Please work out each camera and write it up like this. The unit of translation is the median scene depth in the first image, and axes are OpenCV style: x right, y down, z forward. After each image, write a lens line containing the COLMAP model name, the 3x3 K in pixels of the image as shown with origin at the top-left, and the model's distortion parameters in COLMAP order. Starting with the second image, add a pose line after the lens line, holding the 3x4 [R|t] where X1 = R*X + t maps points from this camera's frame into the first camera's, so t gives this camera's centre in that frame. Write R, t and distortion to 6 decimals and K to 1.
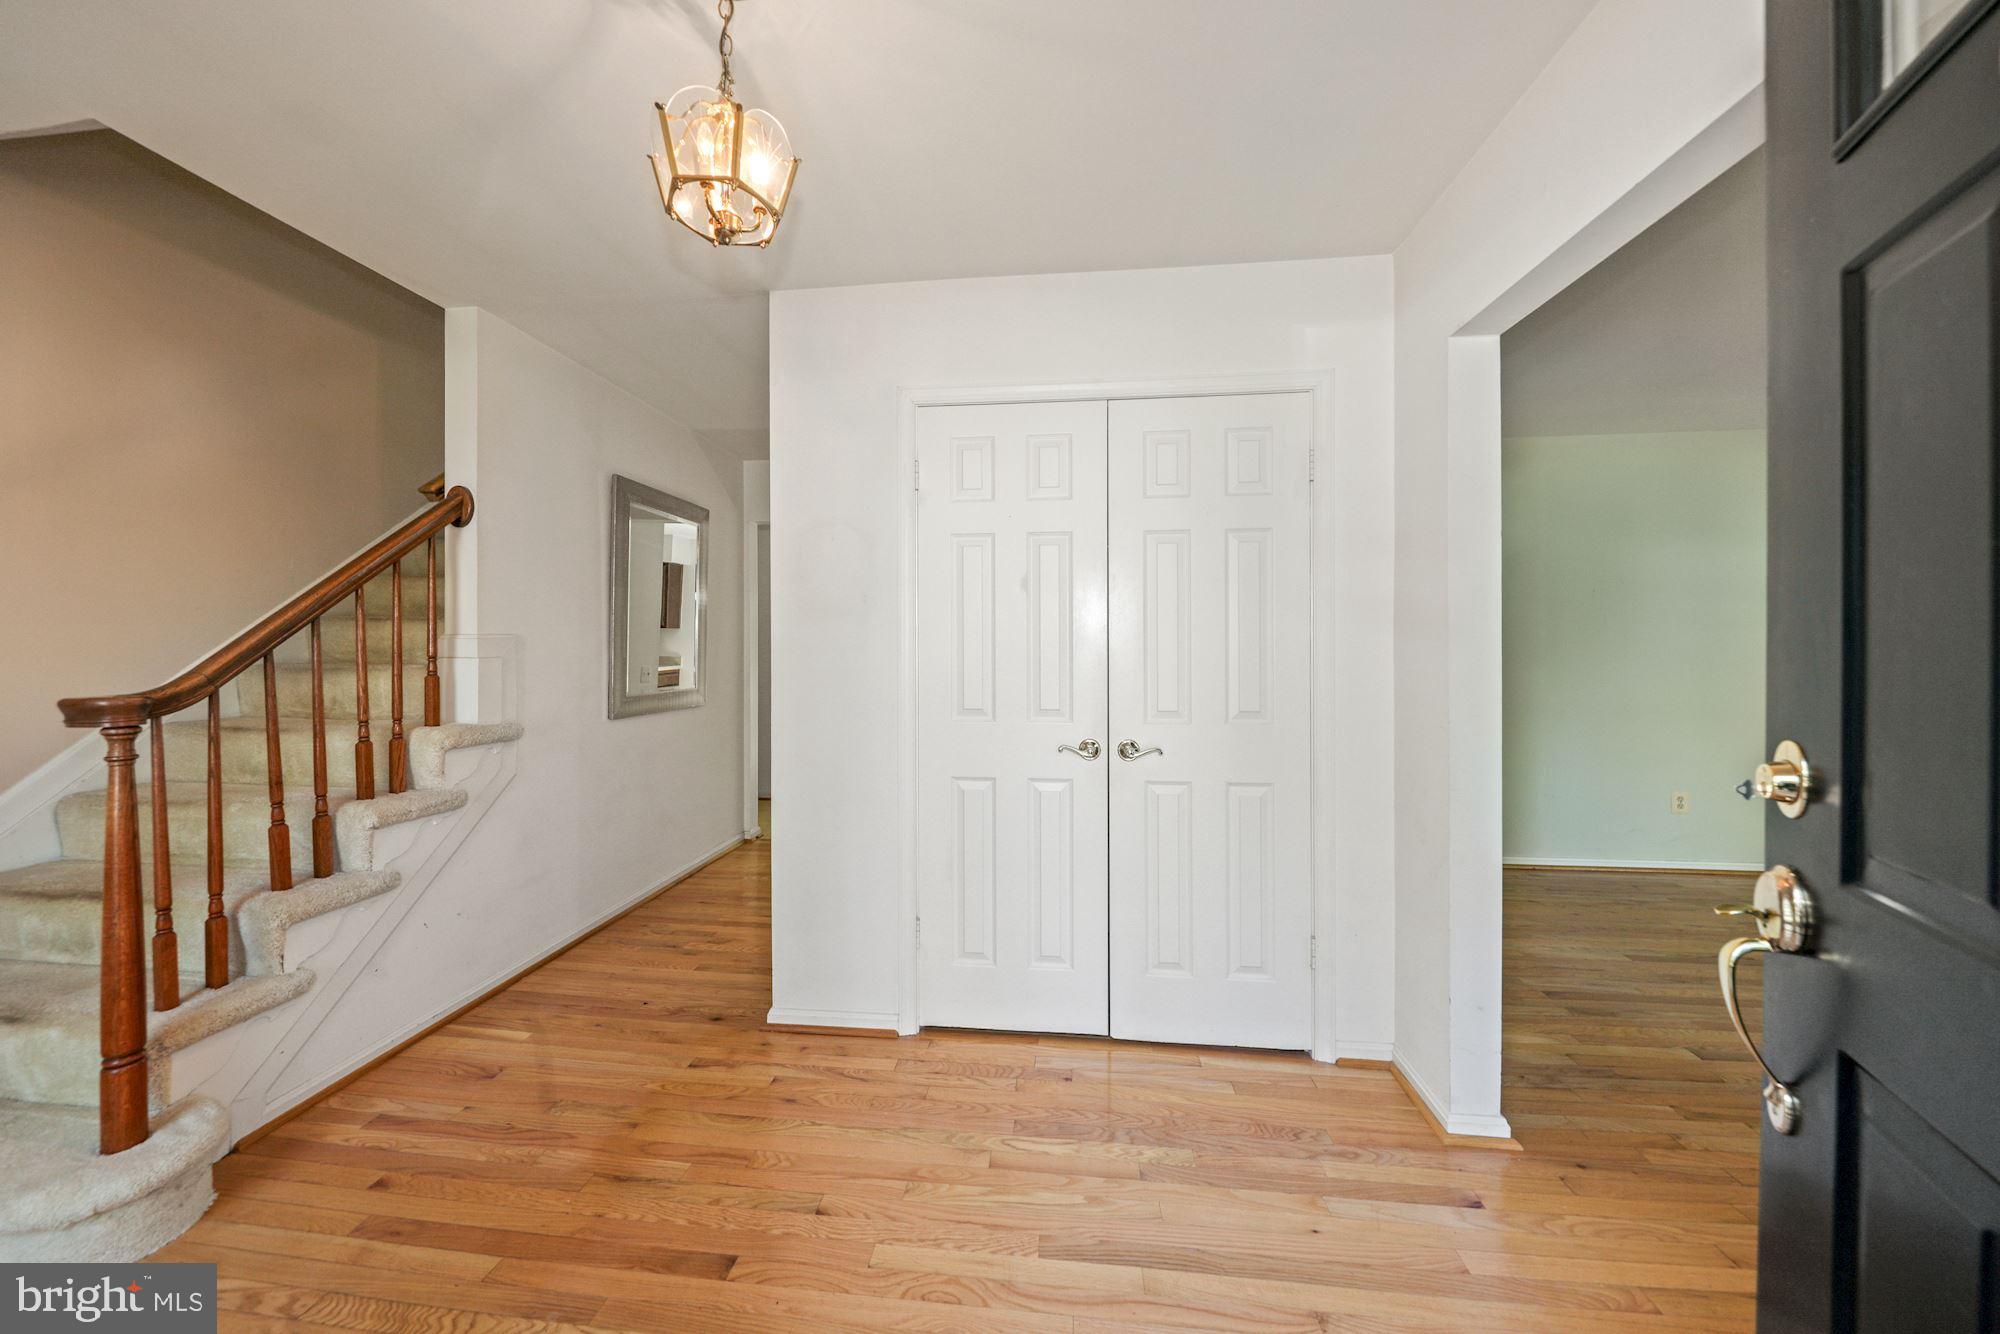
lens RADIAL K [[672.3, 0, 994.2], [0, 672.3, 640.9], [0, 0, 1]] dist [0.000230, -0.004053]
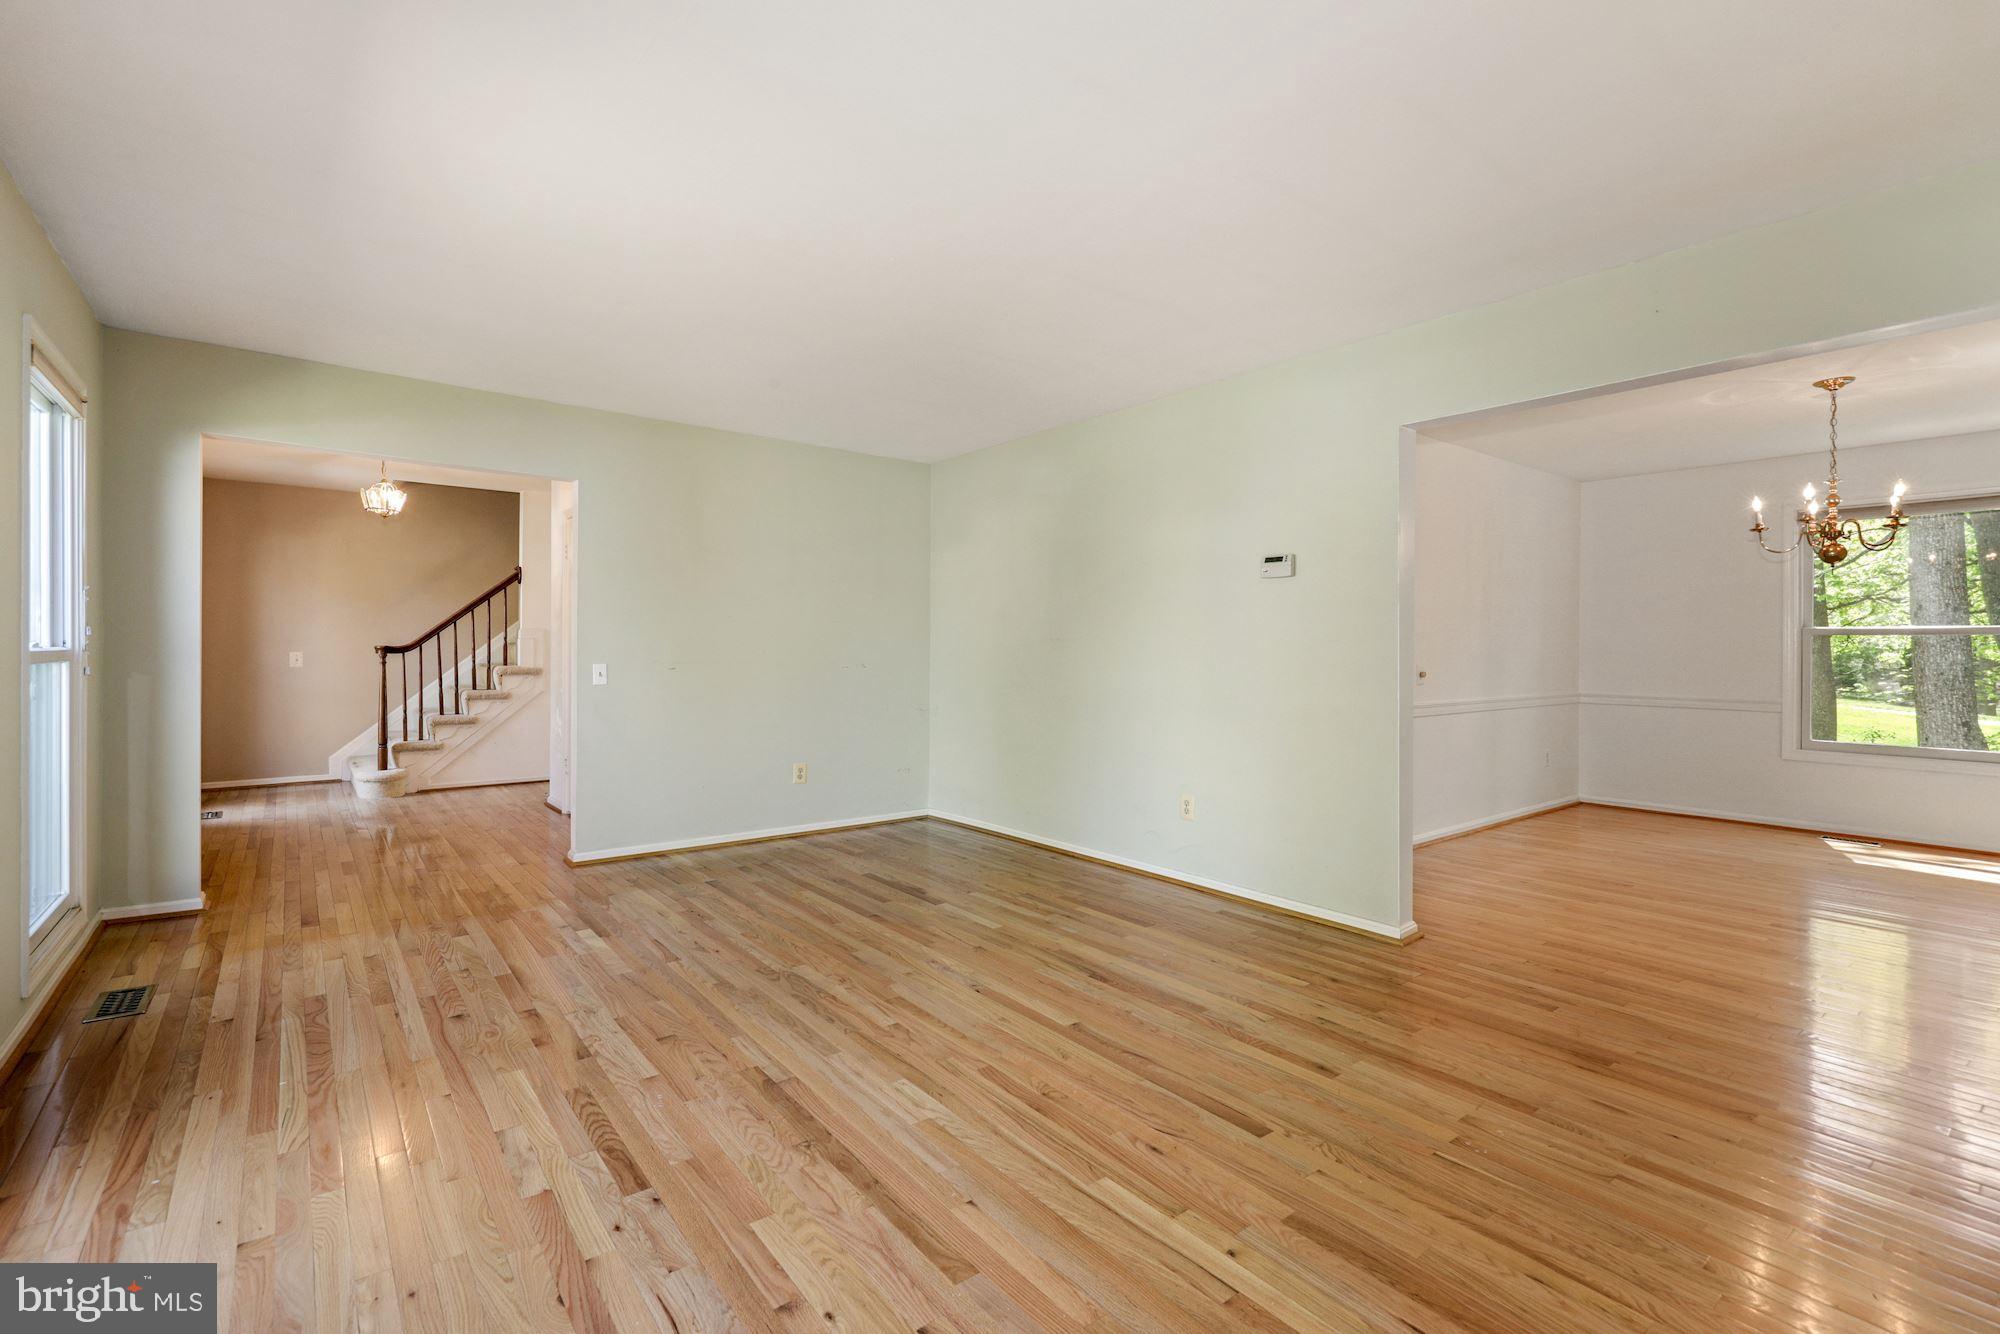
lens RADIAL K [[901.3, 0, 999.9], [0, 901.3, 645.6], [0, 0, 1]] dist [-0.000589, -0.000115]
pose [[0.705774, 0.002707, -0.708432, 3.375041], [-0.006964, 0.999971, -0.003116, 0.062329], [0.708402, 0.007133, 0.705773, -0.054591]]
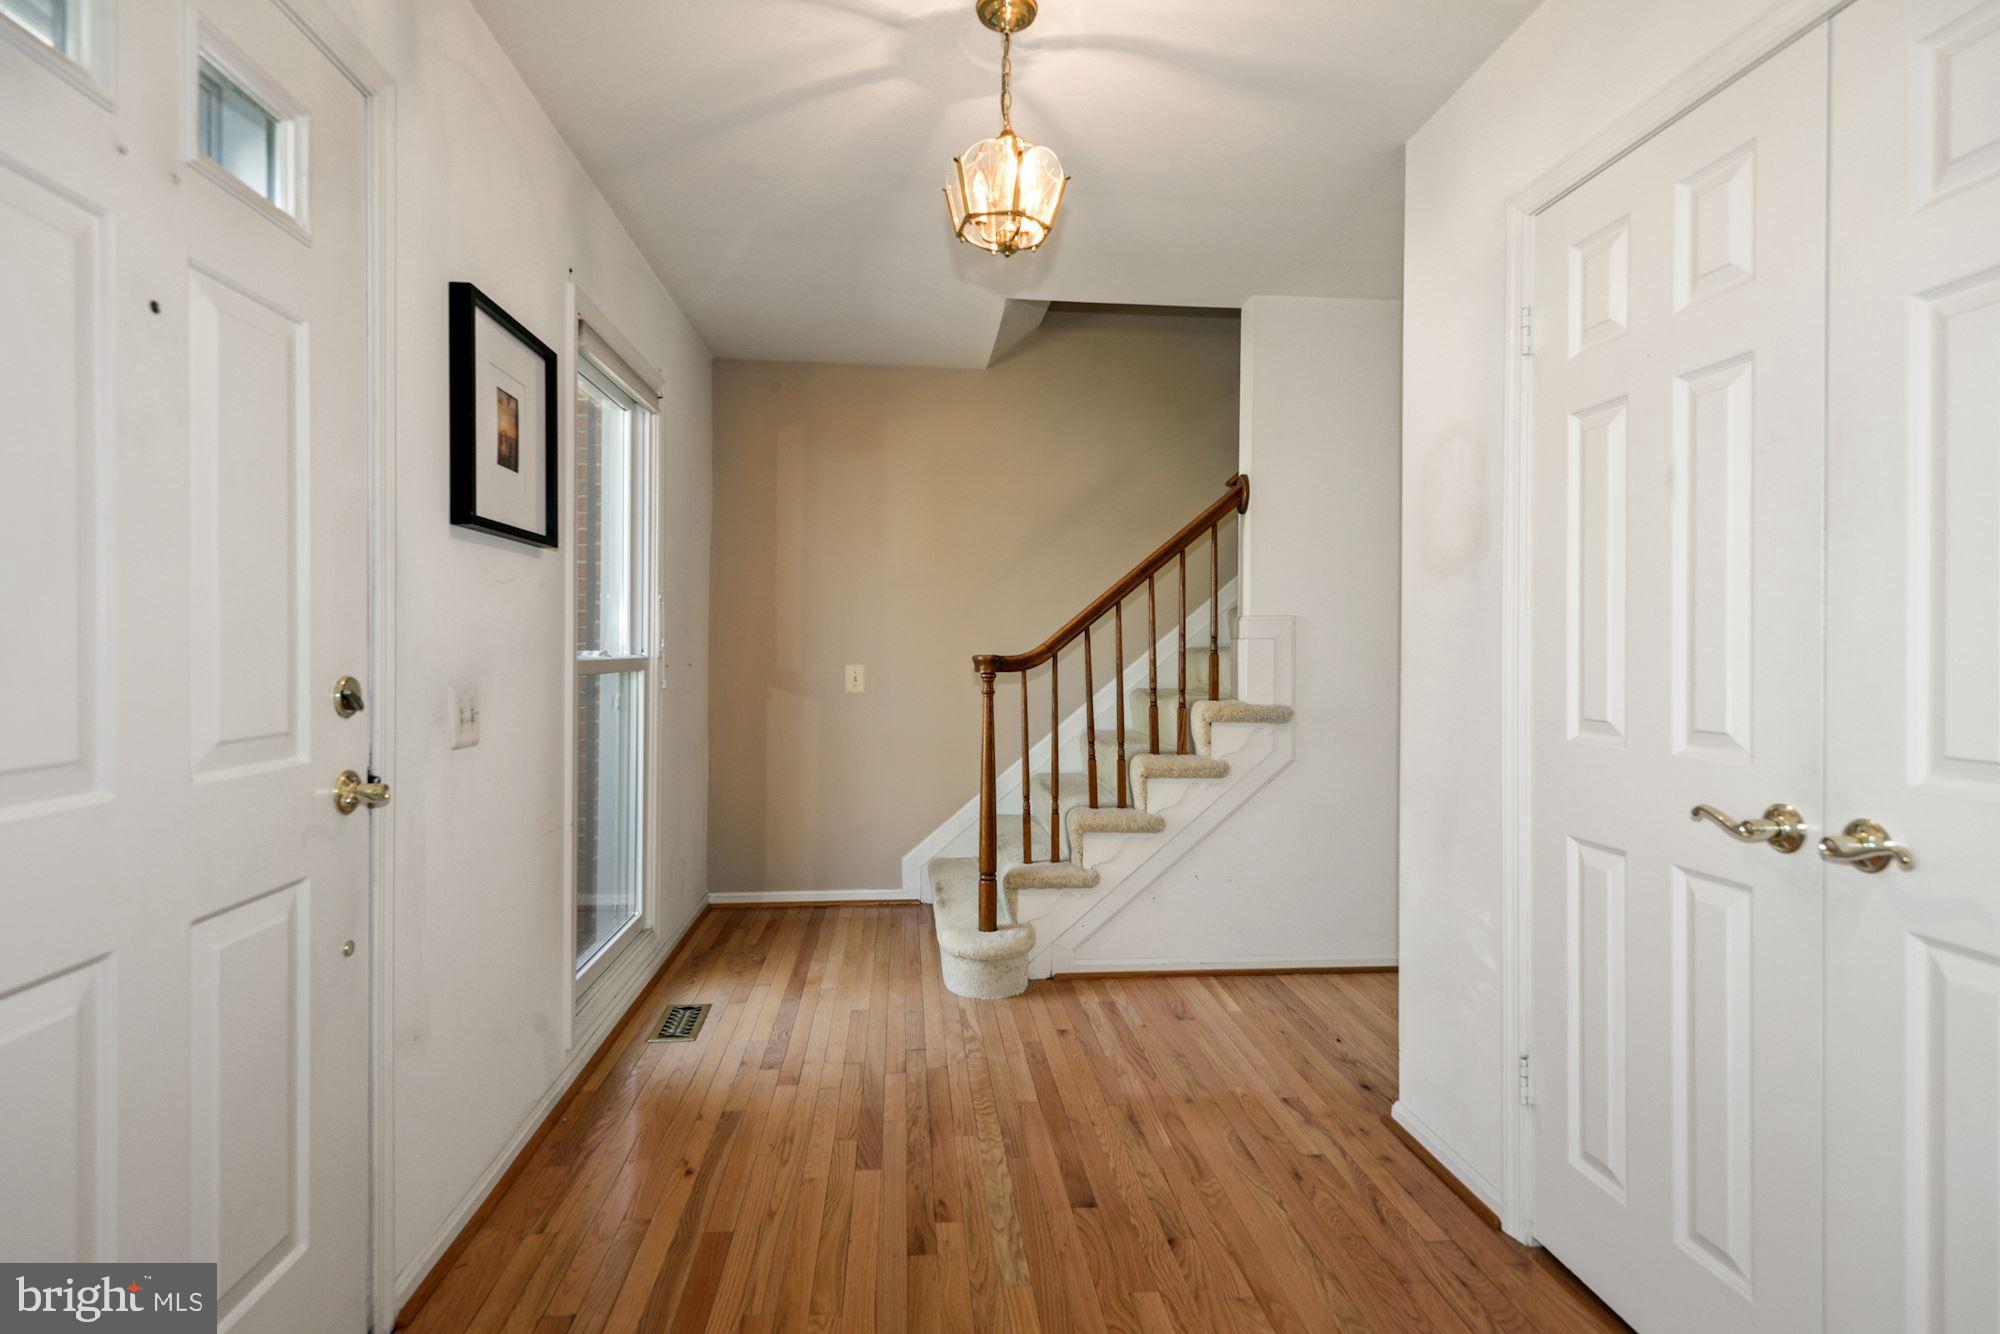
lens RADIAL K [[964.4, 0, 992.9], [0, 964.4, 645.3], [0, 0, 1]] dist [0.001639, -0.000035]
pose [[0.199270, 0.000958, -0.979944, 0.759520], [-0.005531, 0.999985, -0.000148, 0.049541], [0.979929, 0.005450, 0.199272, 0.407436]]
